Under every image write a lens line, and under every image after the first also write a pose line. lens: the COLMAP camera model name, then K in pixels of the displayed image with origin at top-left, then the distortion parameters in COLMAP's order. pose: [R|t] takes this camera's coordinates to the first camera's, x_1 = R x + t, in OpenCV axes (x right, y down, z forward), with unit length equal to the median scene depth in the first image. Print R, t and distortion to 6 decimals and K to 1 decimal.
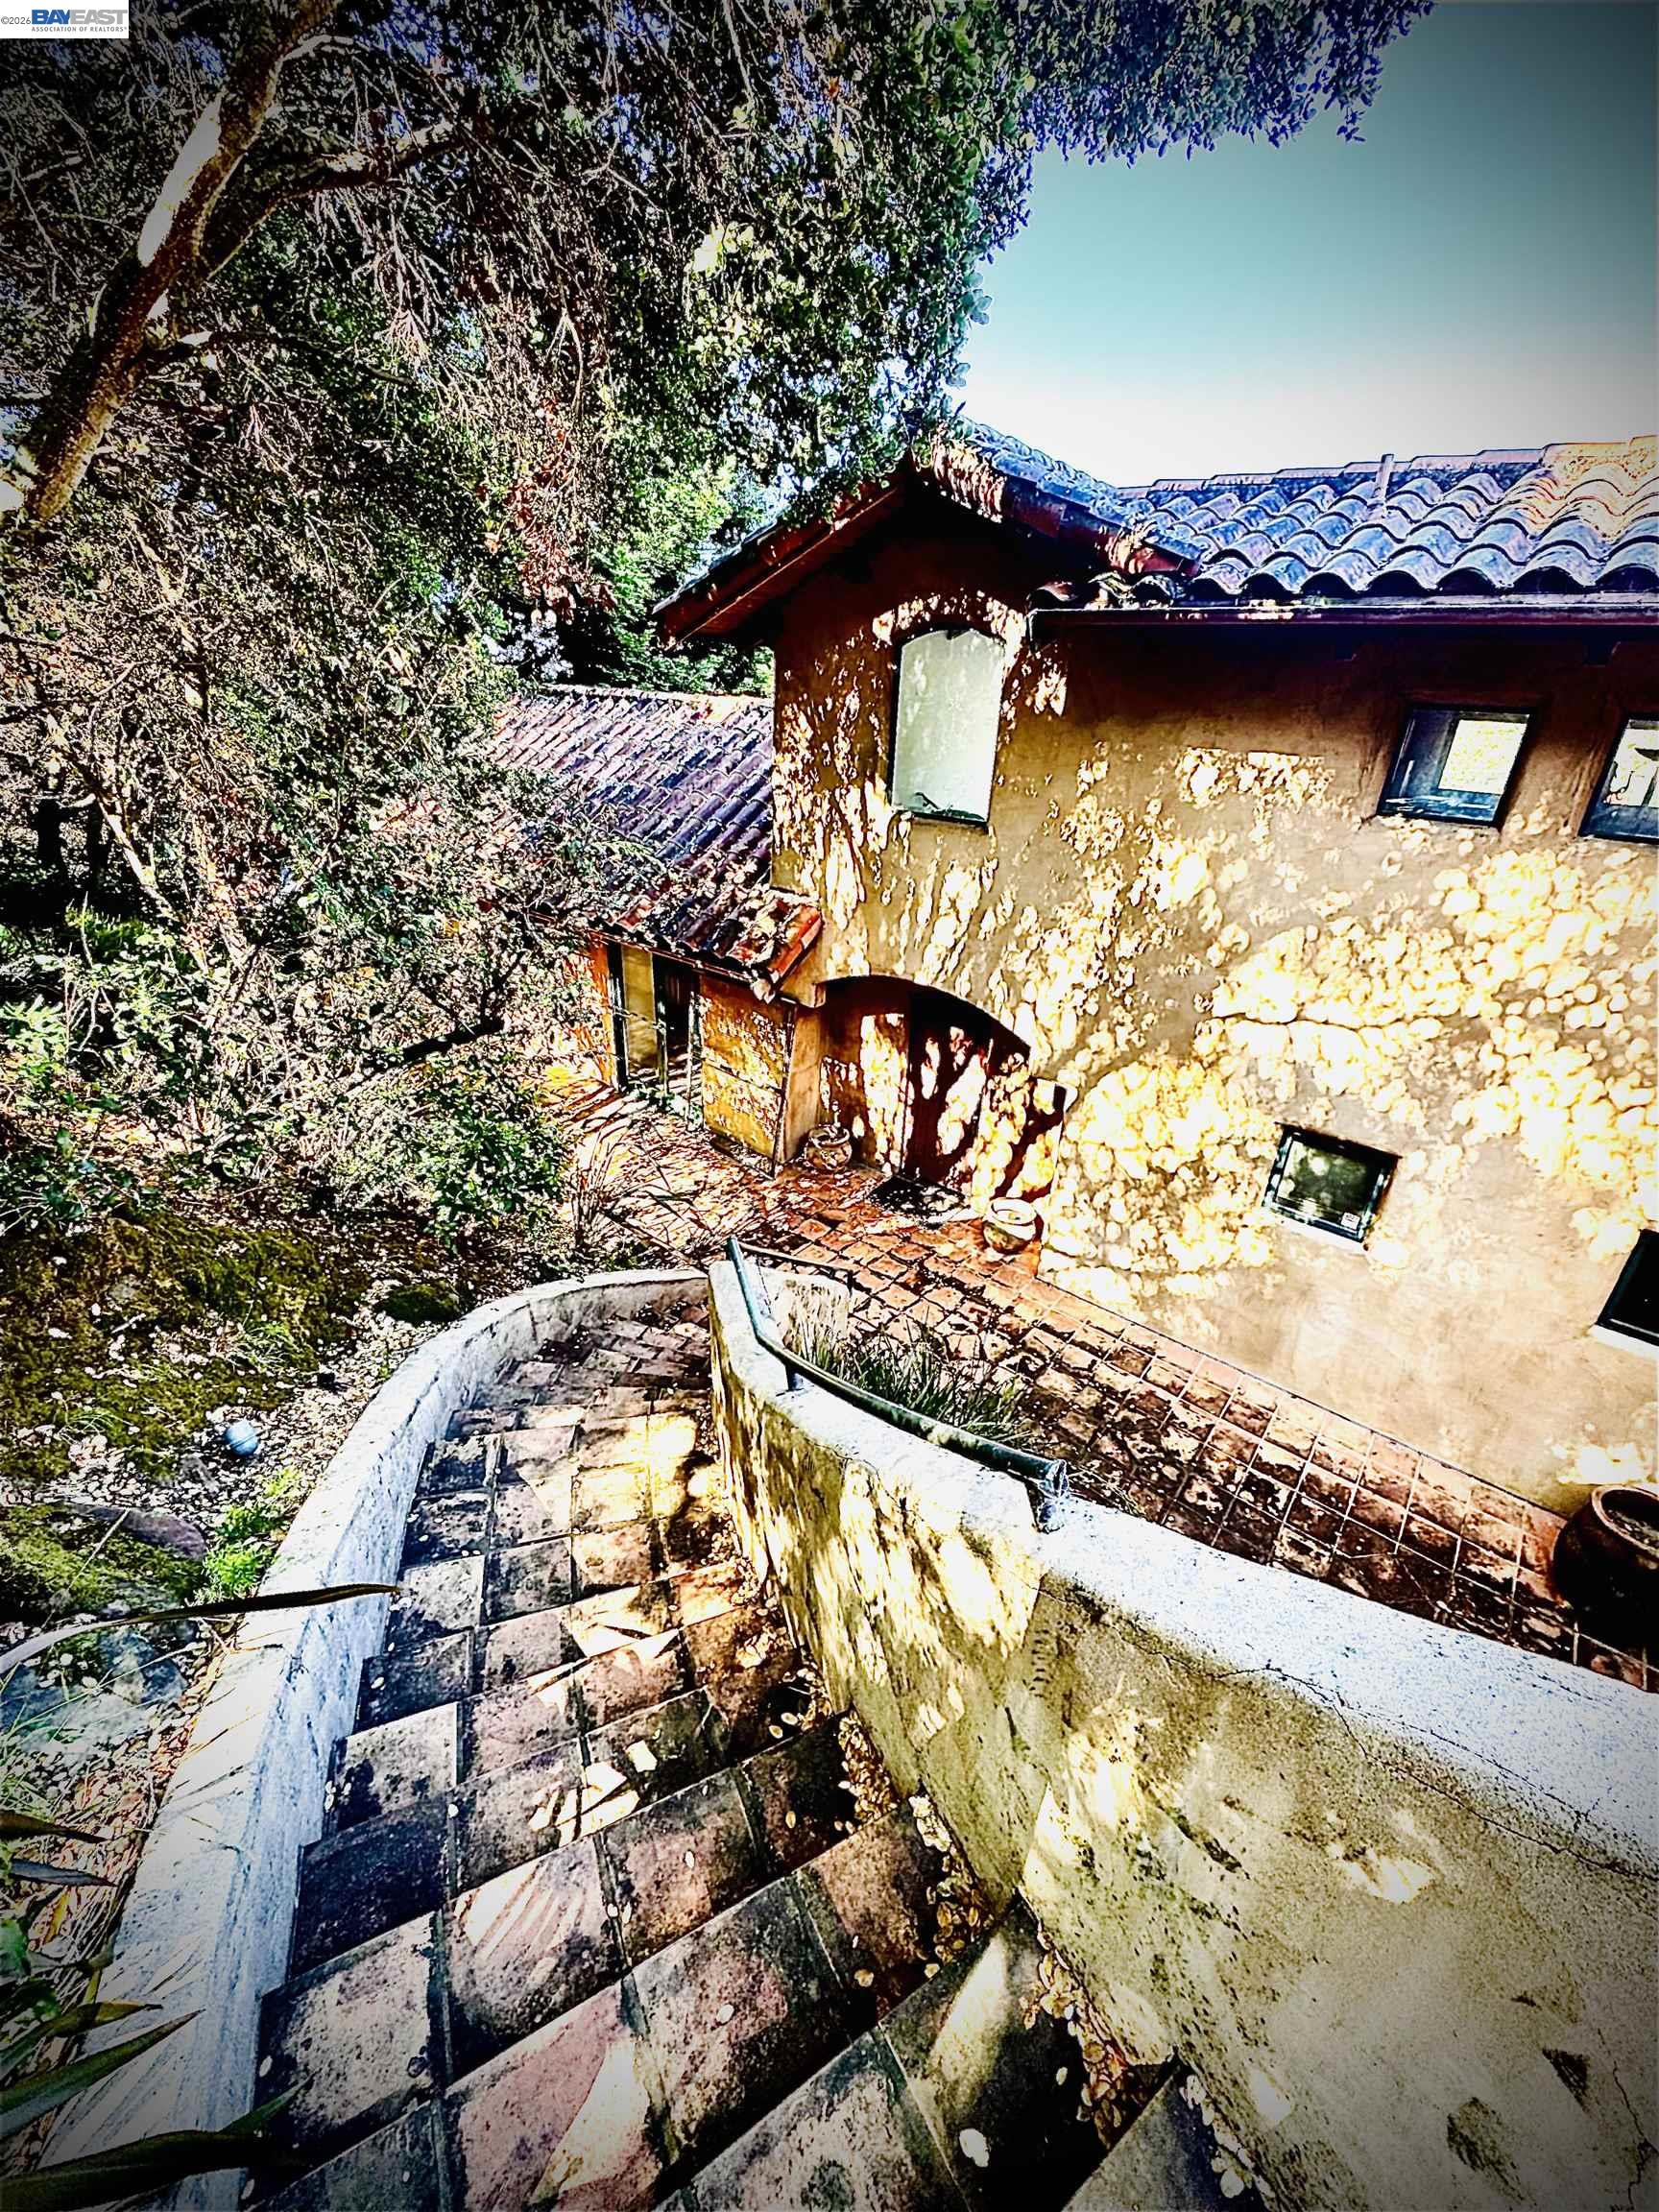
lens RADIAL K [[882.1, 0, 836.3], [0, 882.1, 1111.0], [0, 0, 1]] dist [-0.002343, 0.000092]
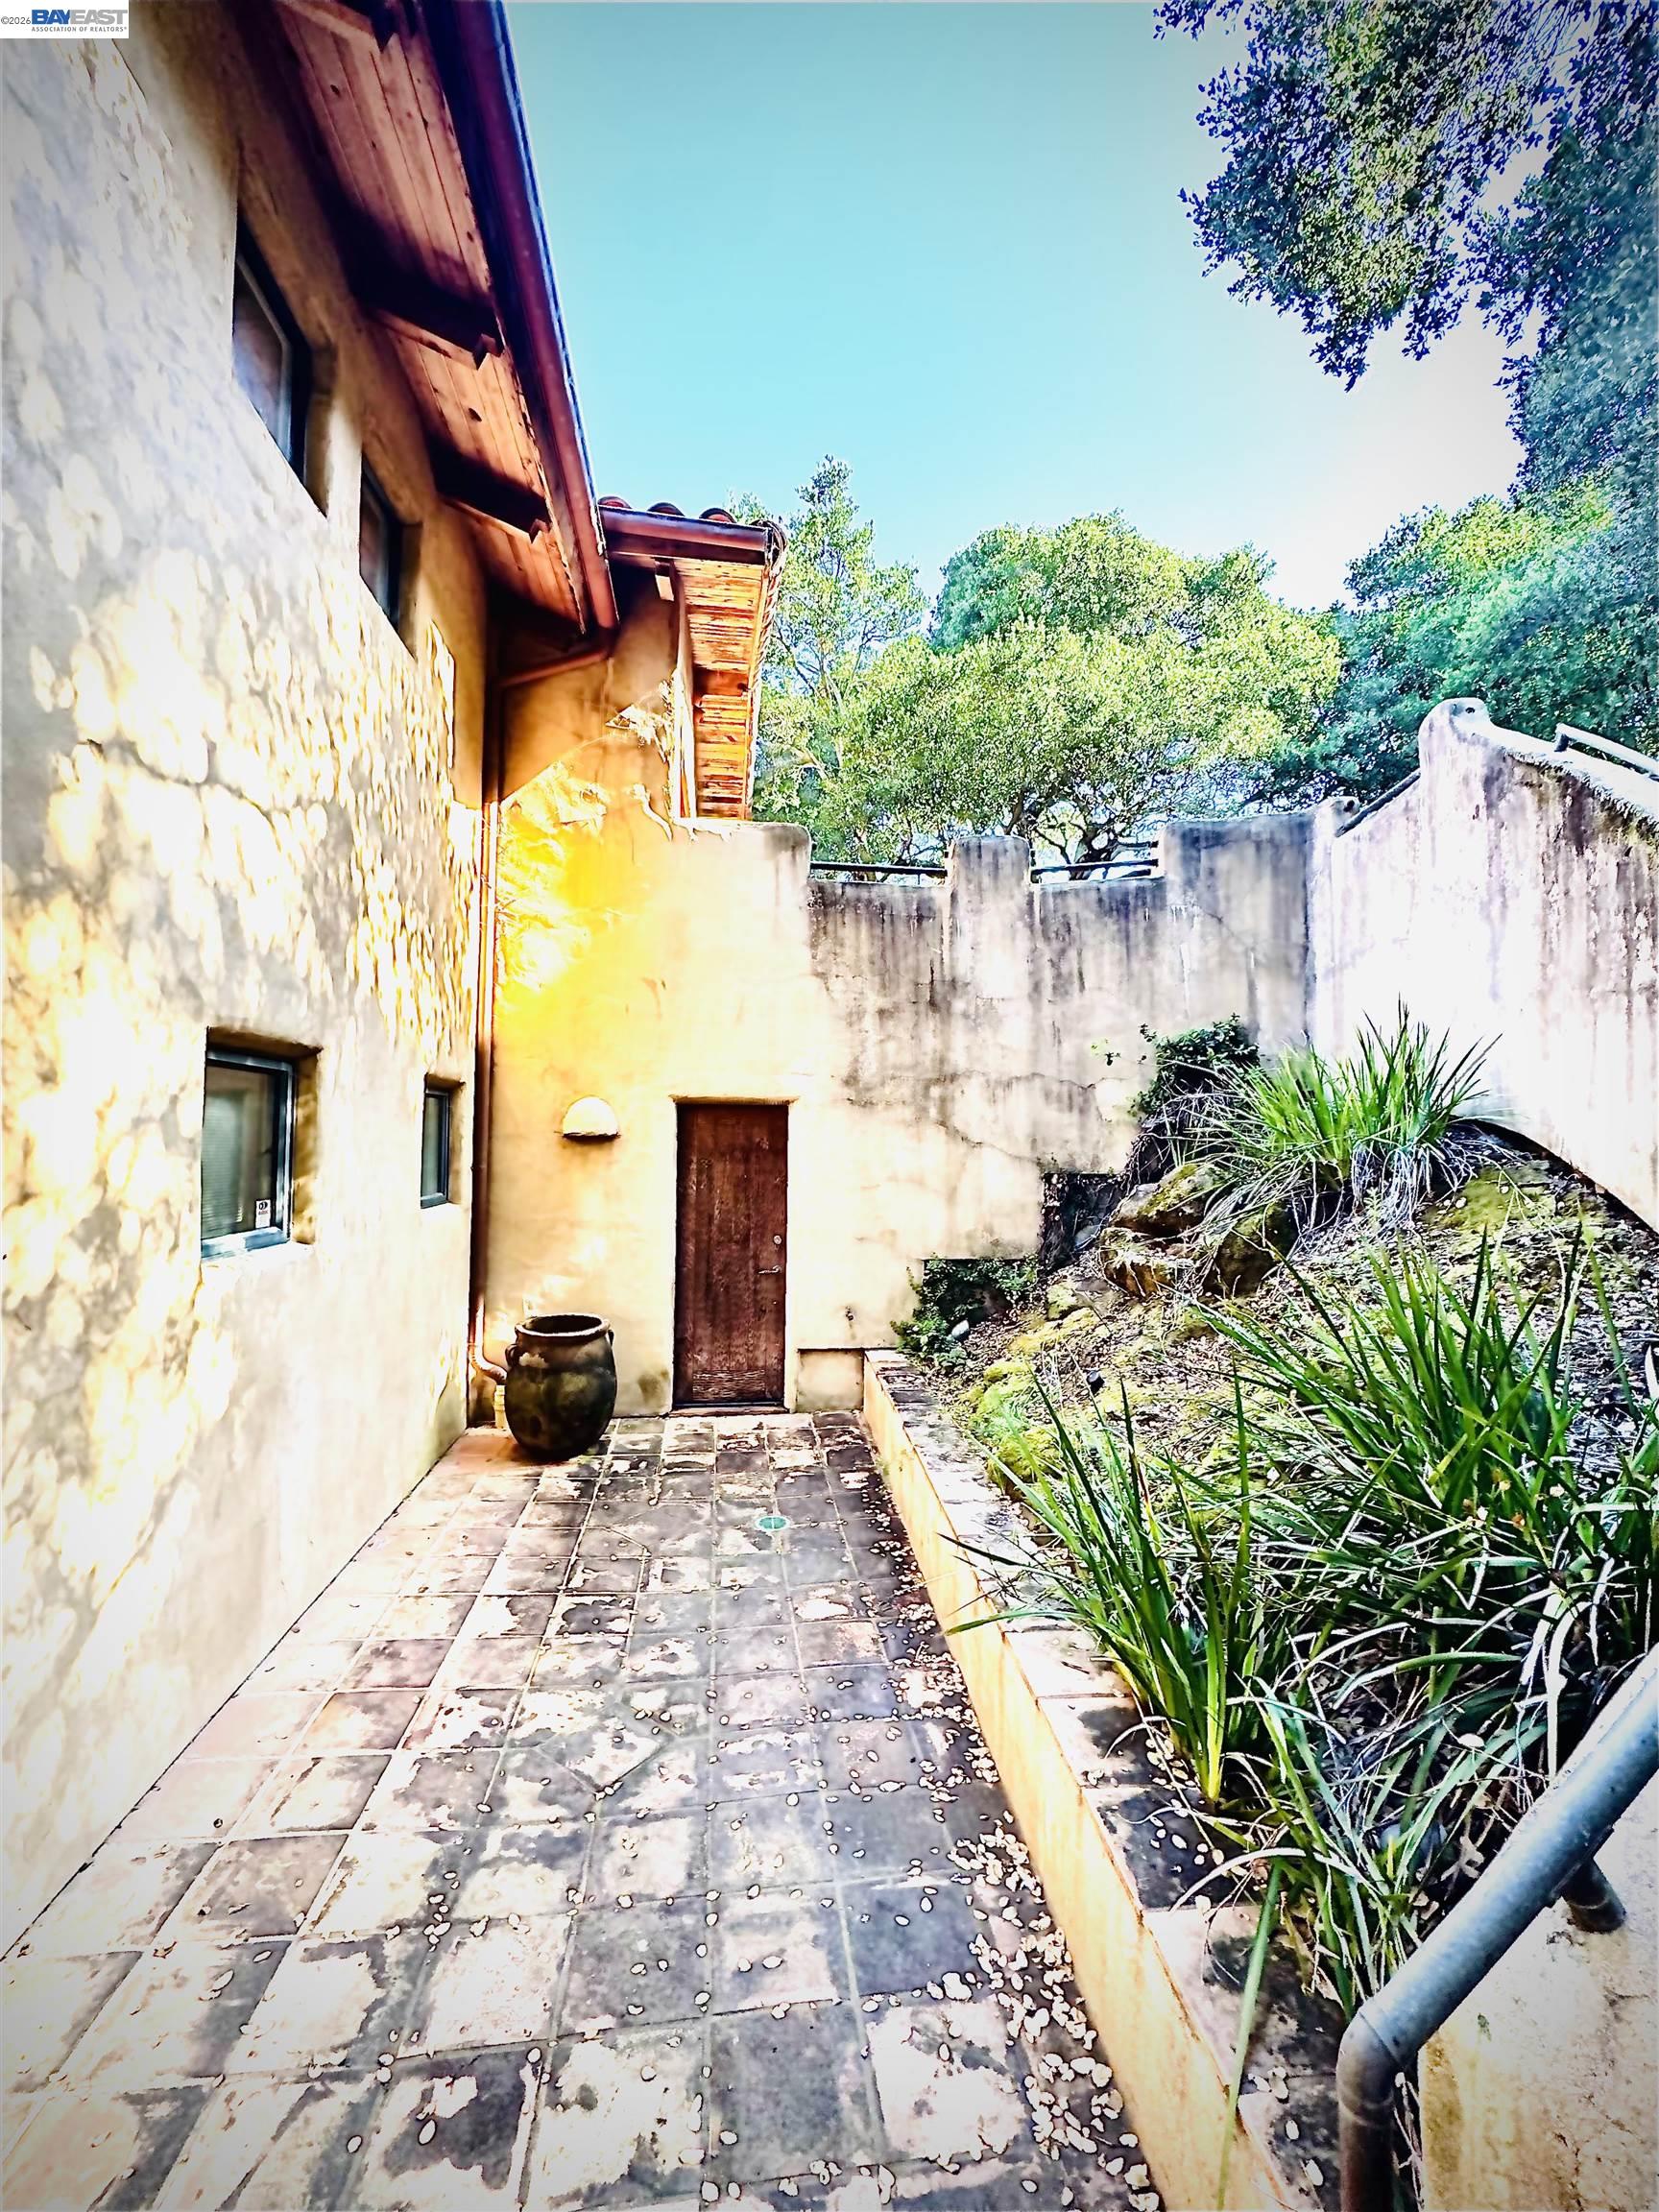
lens RADIAL K [[882.1, 0, 829.5], [0, 882.1, 1106.0], [0, 0, 1]] dist [-0.002948, -0.000109]
pose [[-0.722807, -0.018170, 0.690811, -0.010792], [0.270200, 0.912642, 0.306720, -0.001258], [-0.636036, 0.408357, -0.654755, 0.915316]]
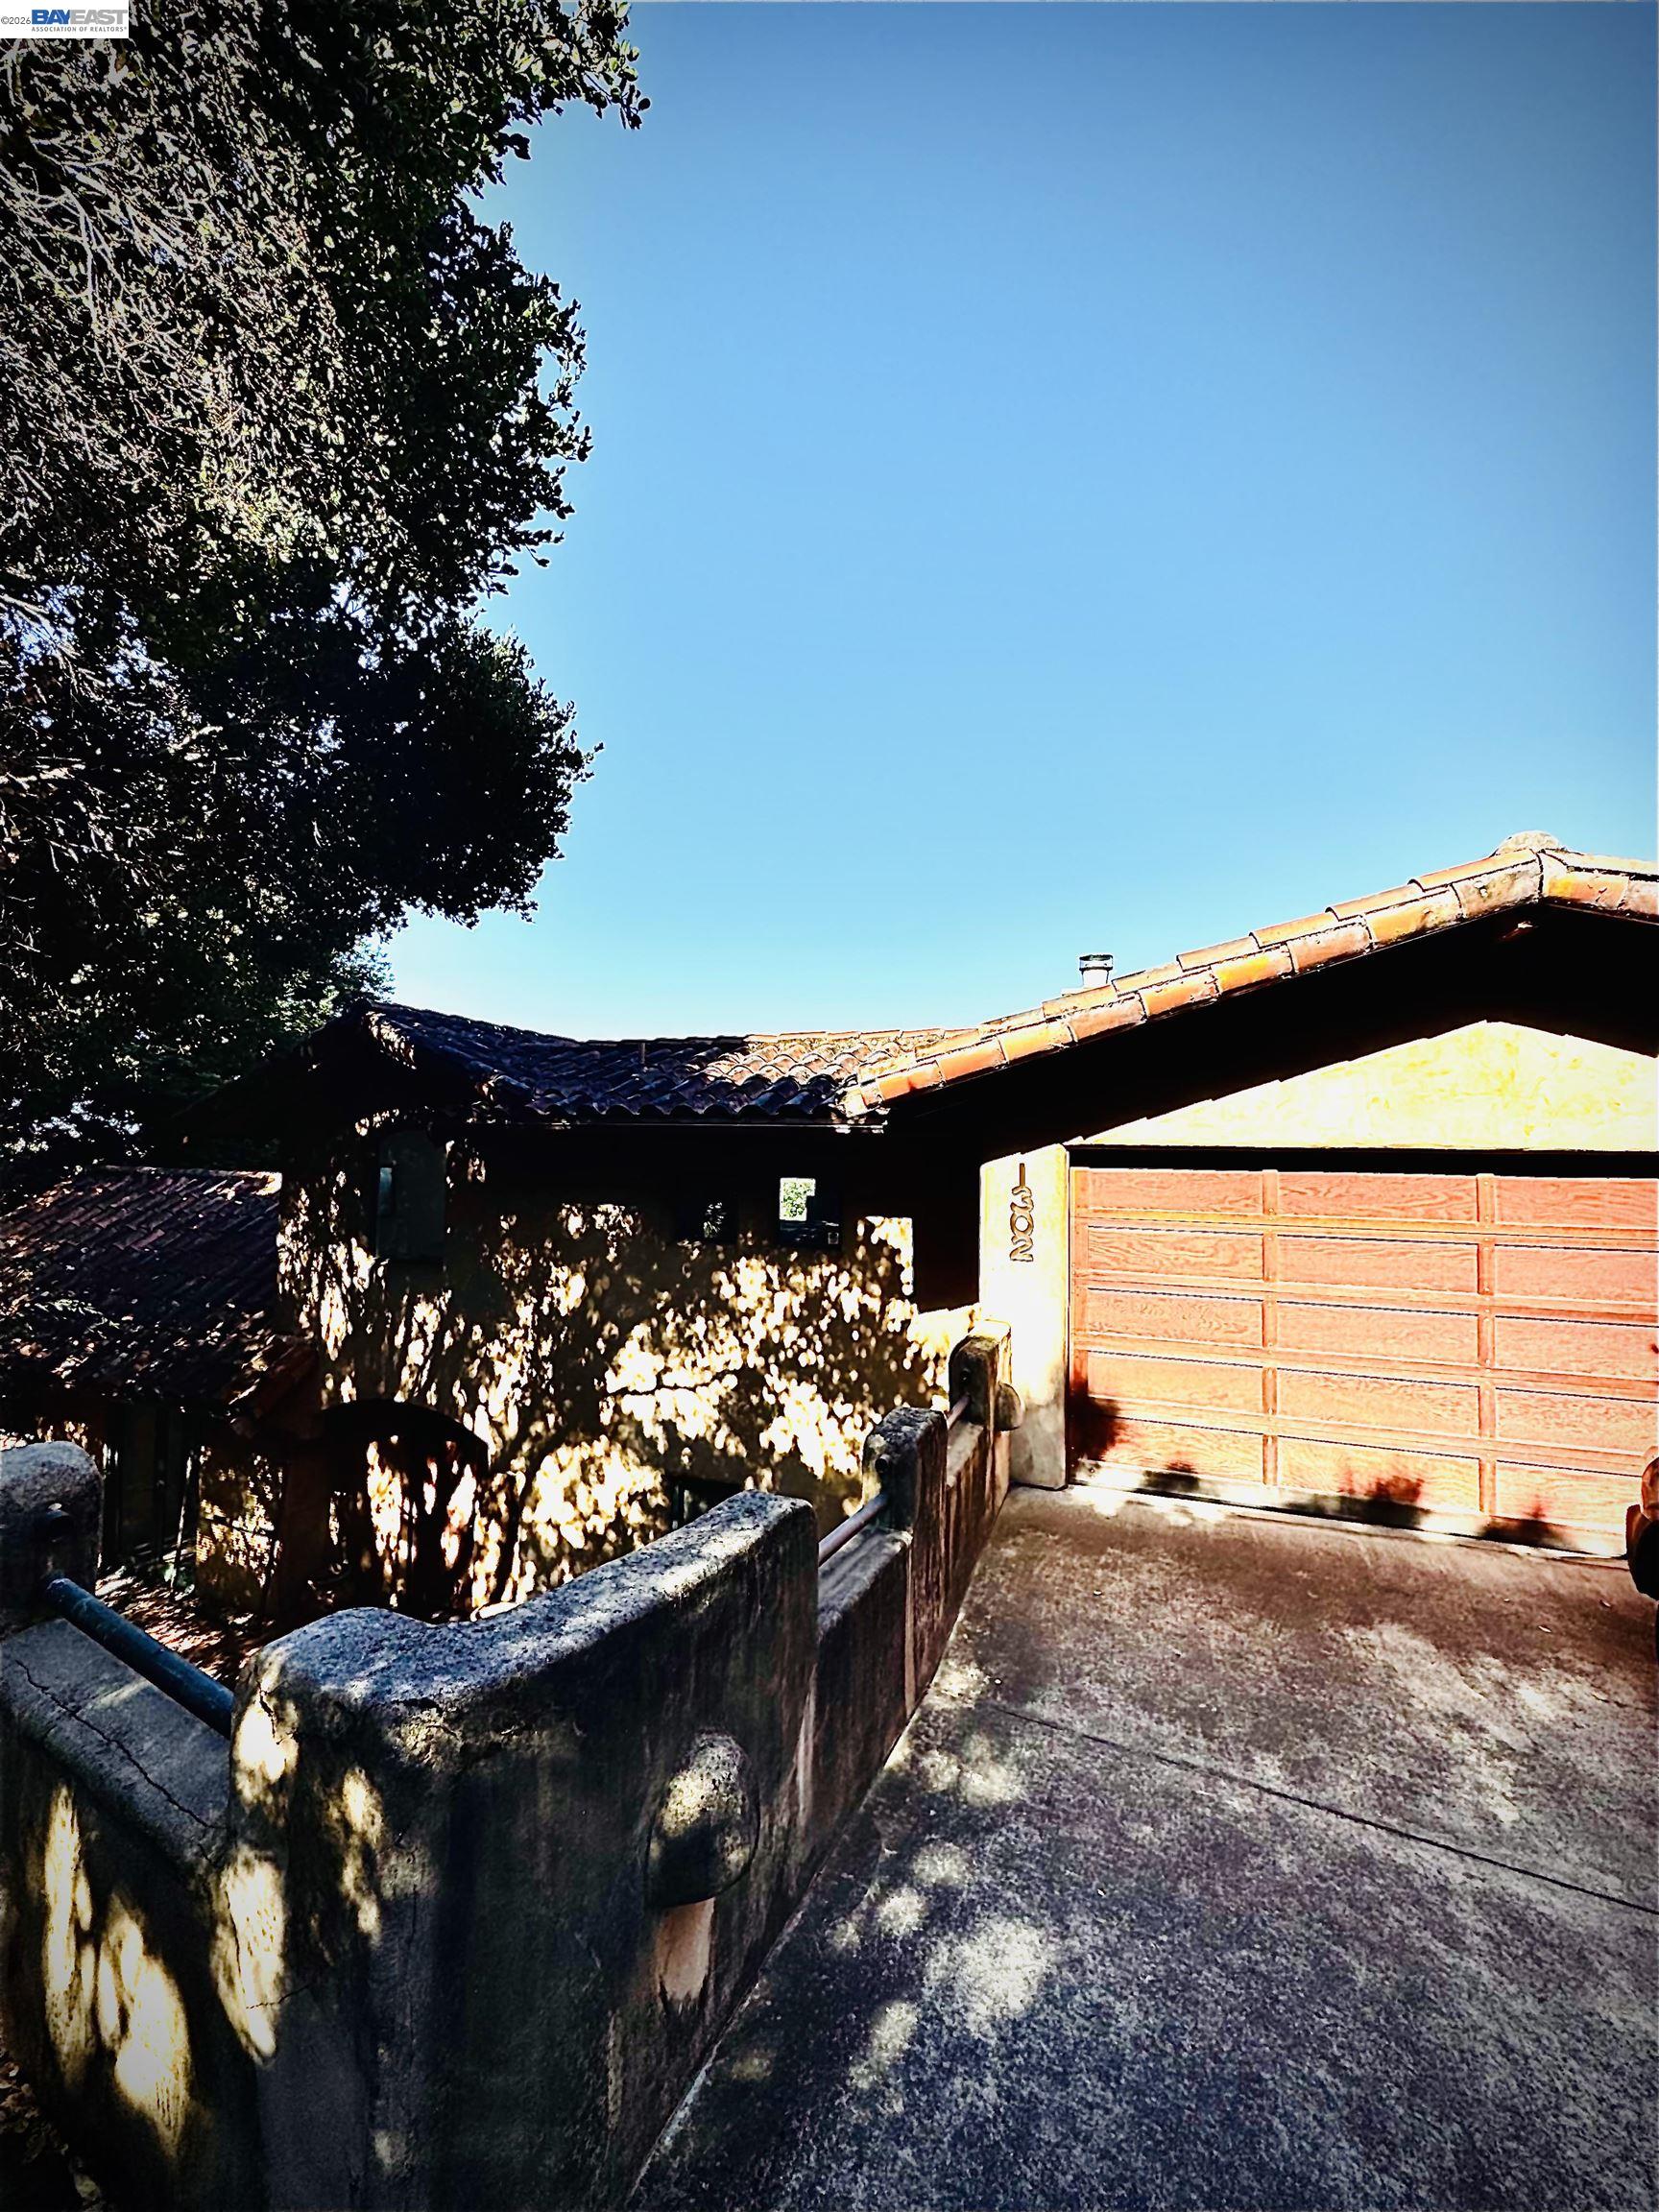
lens RADIAL K [[882.1, 0, 829.5], [0, 882.1, 1106.0], [0, 0, 1]] dist [-0.002948, -0.000109]
pose [[0.944206, -0.012234, 0.329128, 0.262593], [0.165482, 0.881635, -0.441967, 0.121821], [-0.284764, 0.471773, 0.834470, -0.311587]]
